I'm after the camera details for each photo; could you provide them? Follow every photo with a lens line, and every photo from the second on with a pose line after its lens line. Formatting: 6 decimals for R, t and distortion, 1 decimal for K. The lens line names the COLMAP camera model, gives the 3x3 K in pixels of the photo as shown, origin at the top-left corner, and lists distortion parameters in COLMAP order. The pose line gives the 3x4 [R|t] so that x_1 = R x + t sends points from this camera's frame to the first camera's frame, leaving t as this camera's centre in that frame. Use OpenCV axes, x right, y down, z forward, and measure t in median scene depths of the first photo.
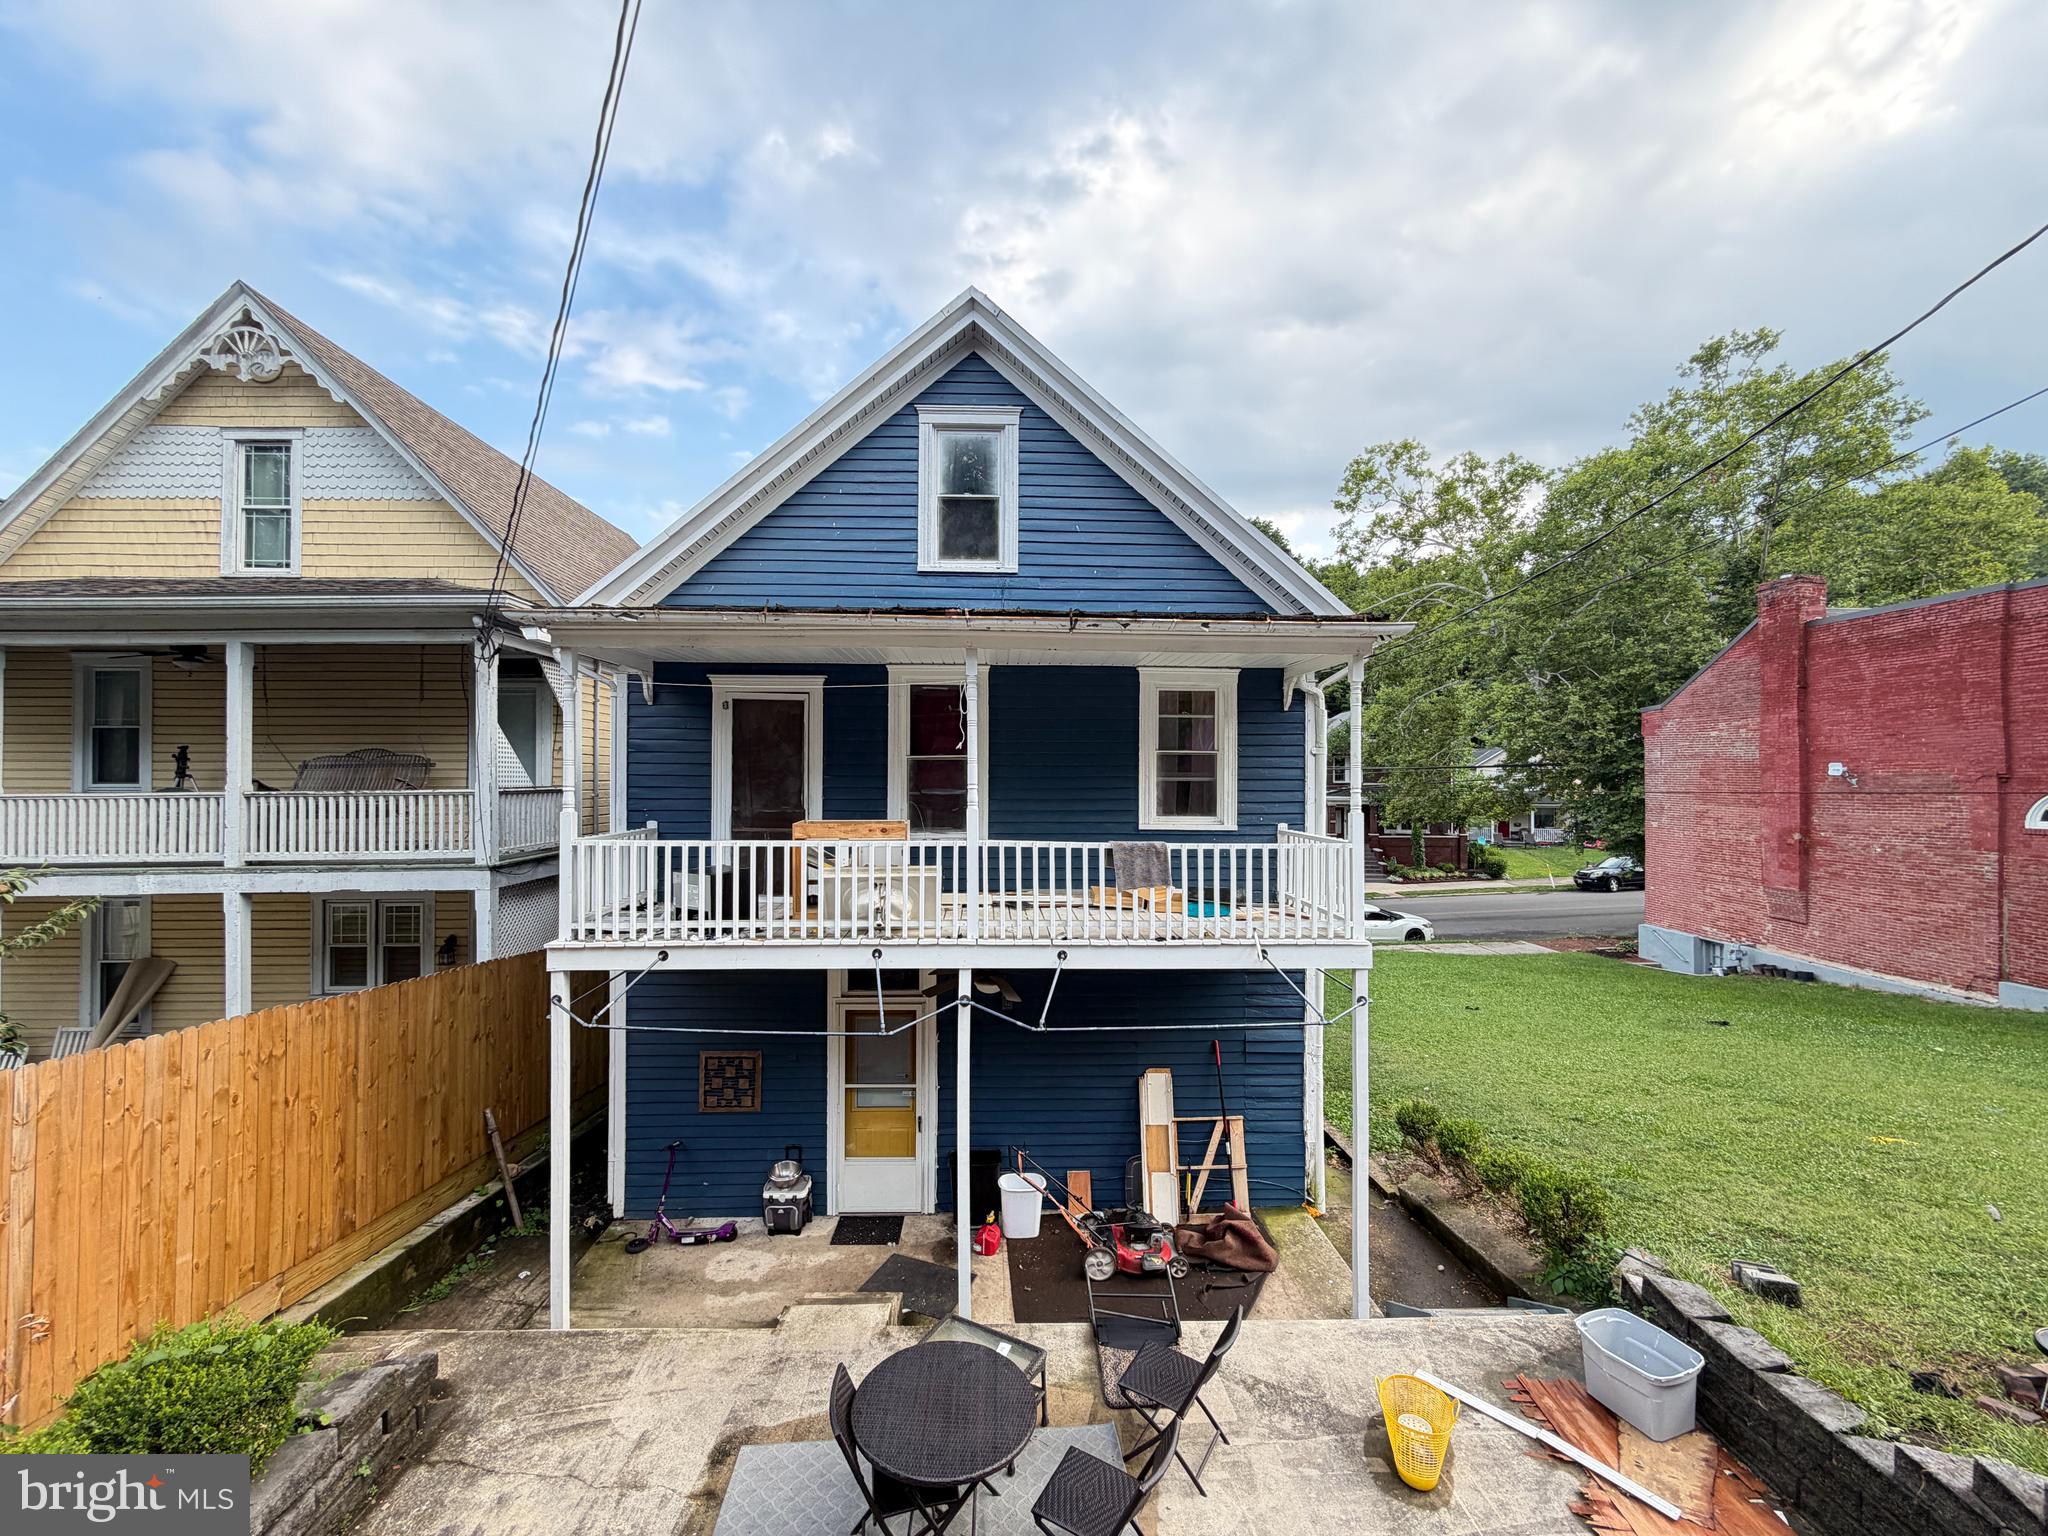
lens RADIAL K [[817.3, 0, 1018.0], [0, 817.3, 764.0], [0, 0, 1]] dist [-0.000063, 0.000021]
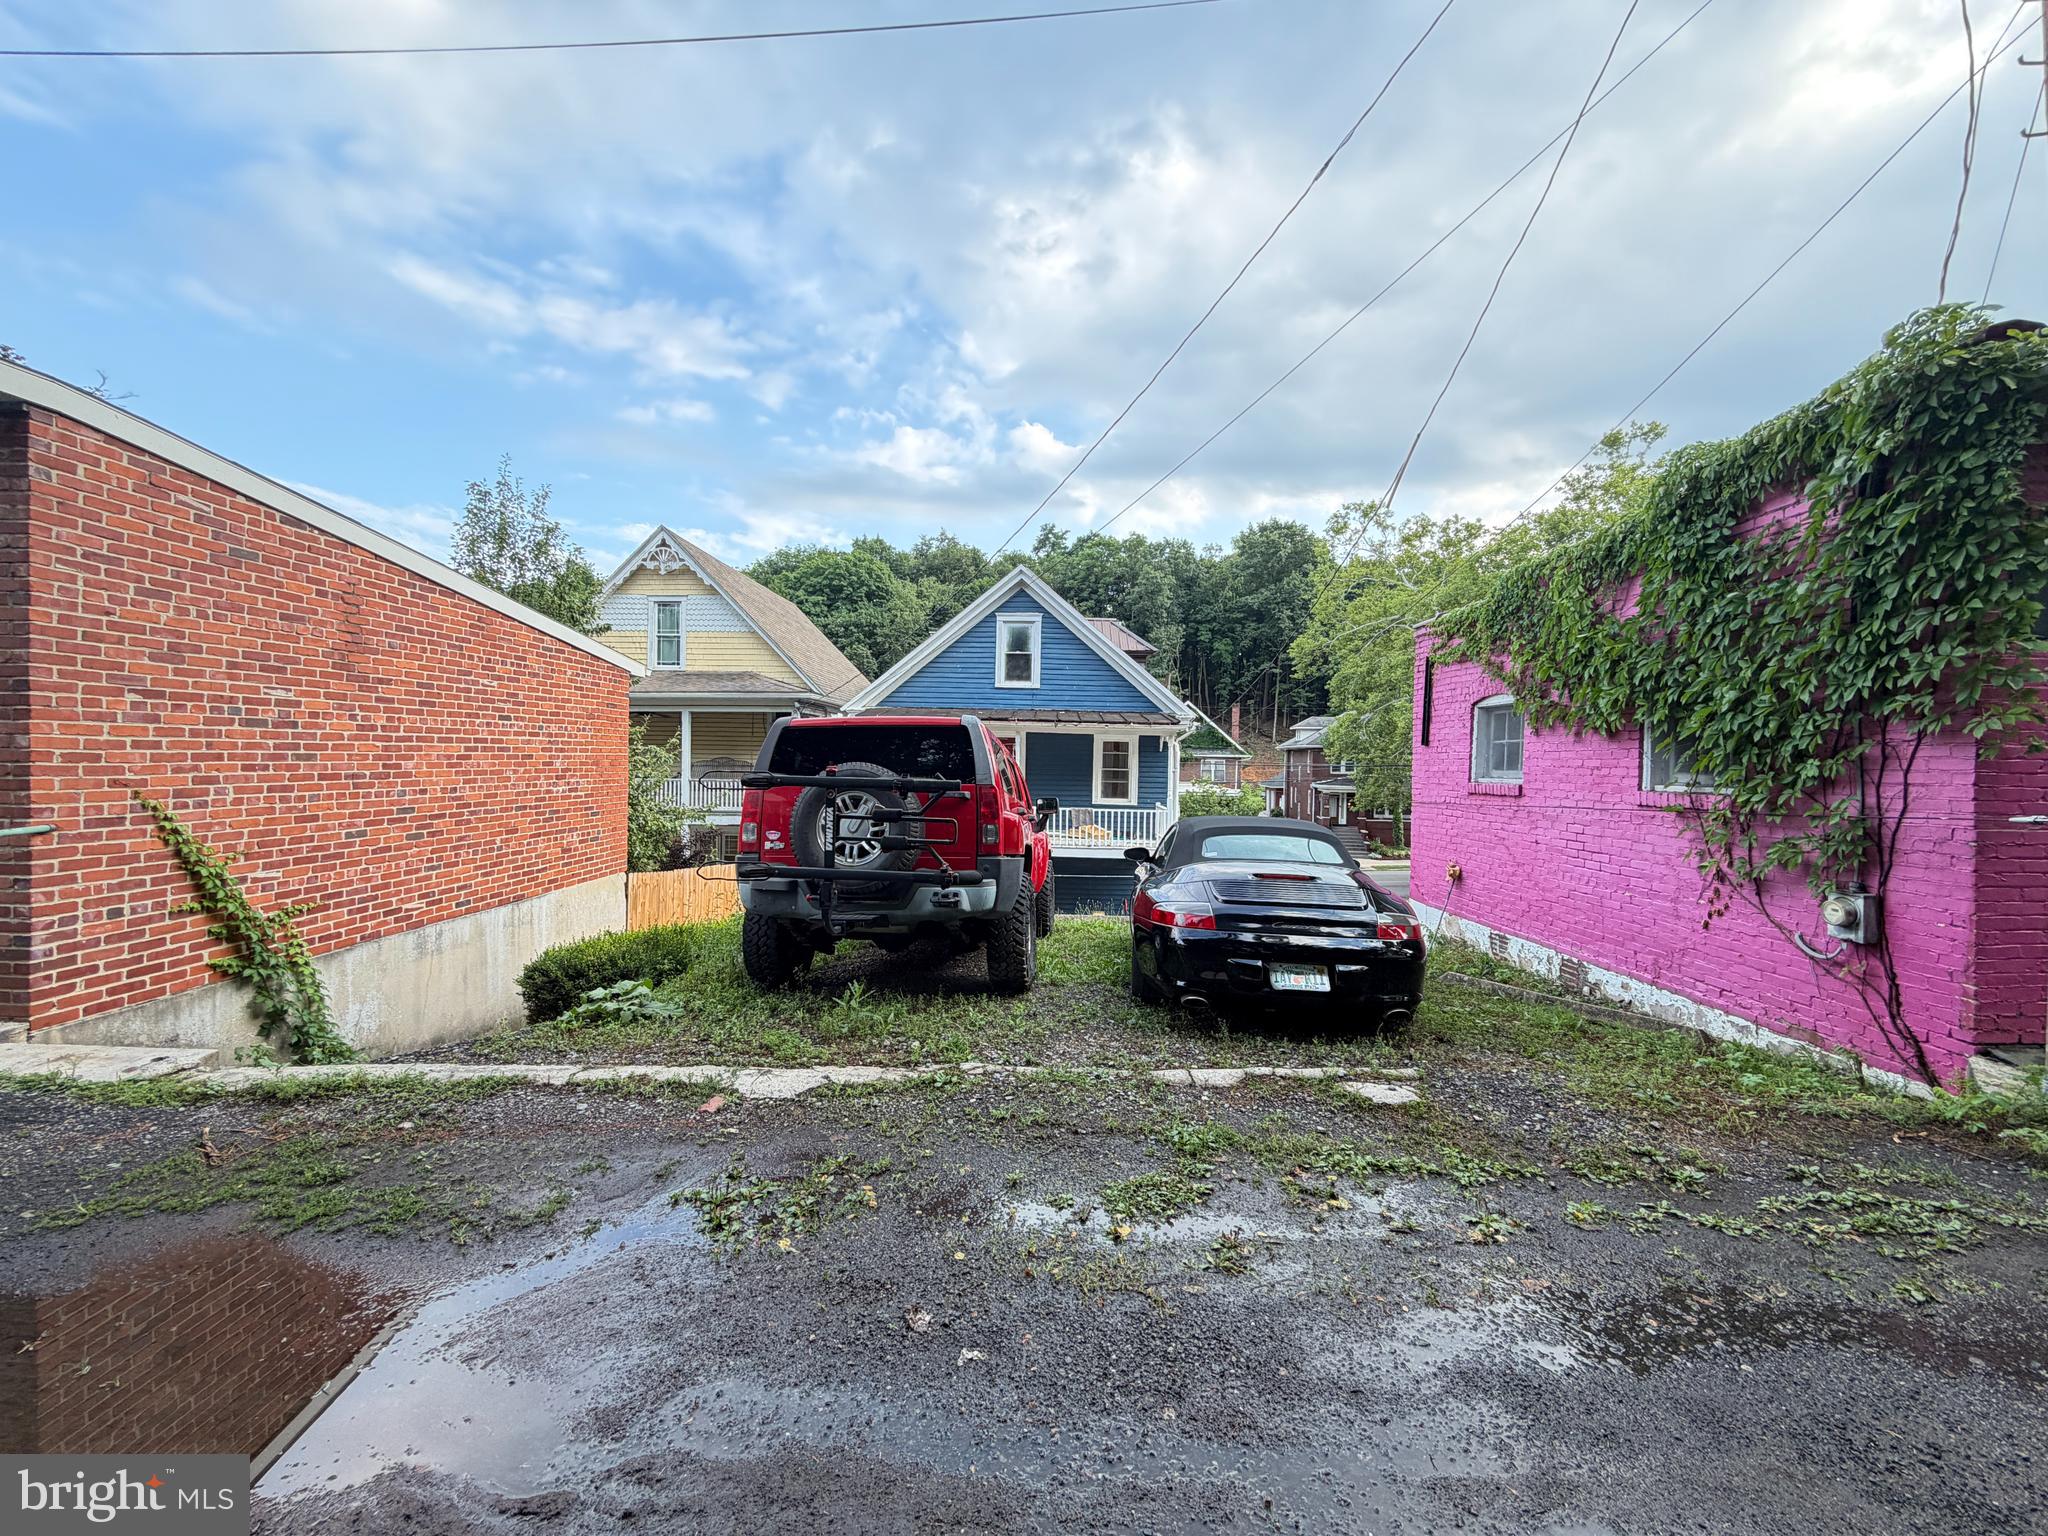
lens RADIAL K [[817.3, 0, 1018.0], [0, 817.3, 764.0], [0, 0, 1]] dist [-0.000063, 0.000021]
pose [[0.999110, 0.022184, -0.035873, 0.023913], [-0.021617, 0.999637, 0.016109, -0.058501], [0.036217, -0.015319, 0.999227, -1.192167]]
